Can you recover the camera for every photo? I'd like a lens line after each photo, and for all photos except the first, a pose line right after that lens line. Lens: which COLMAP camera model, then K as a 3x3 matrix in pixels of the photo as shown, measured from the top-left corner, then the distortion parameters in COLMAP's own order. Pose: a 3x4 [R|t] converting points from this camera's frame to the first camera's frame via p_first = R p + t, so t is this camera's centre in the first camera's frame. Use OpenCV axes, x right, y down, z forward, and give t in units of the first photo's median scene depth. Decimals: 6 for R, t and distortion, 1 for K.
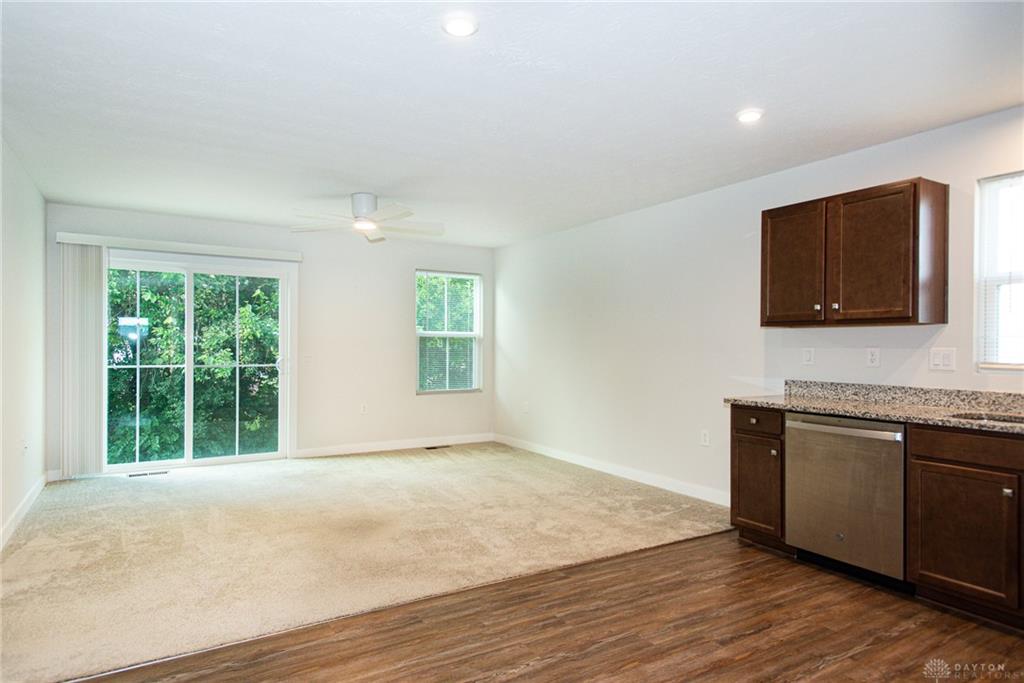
lens RADIAL K [[594.1, 0, 527.8], [0, 594.1, 347.1], [0, 0, 1]] dist [0.002926, -0.000167]
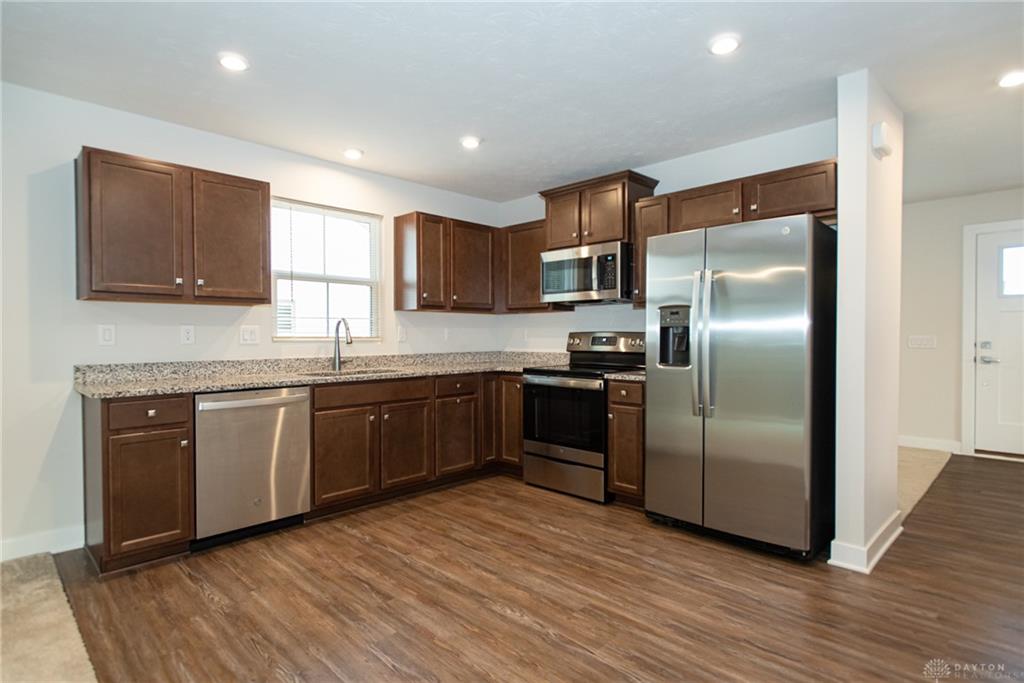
lens RADIAL K [[534.3, 0, 500.4], [0, 534.3, 339.2], [0, 0, 1]] dist [0.002309, 0.000126]
pose [[-0.218203, -0.015986, 0.975772, -0.511358], [0.002114, 0.999856, 0.016854, 0.012273], [-0.975901, 0.005740, -0.218138, 0.798241]]
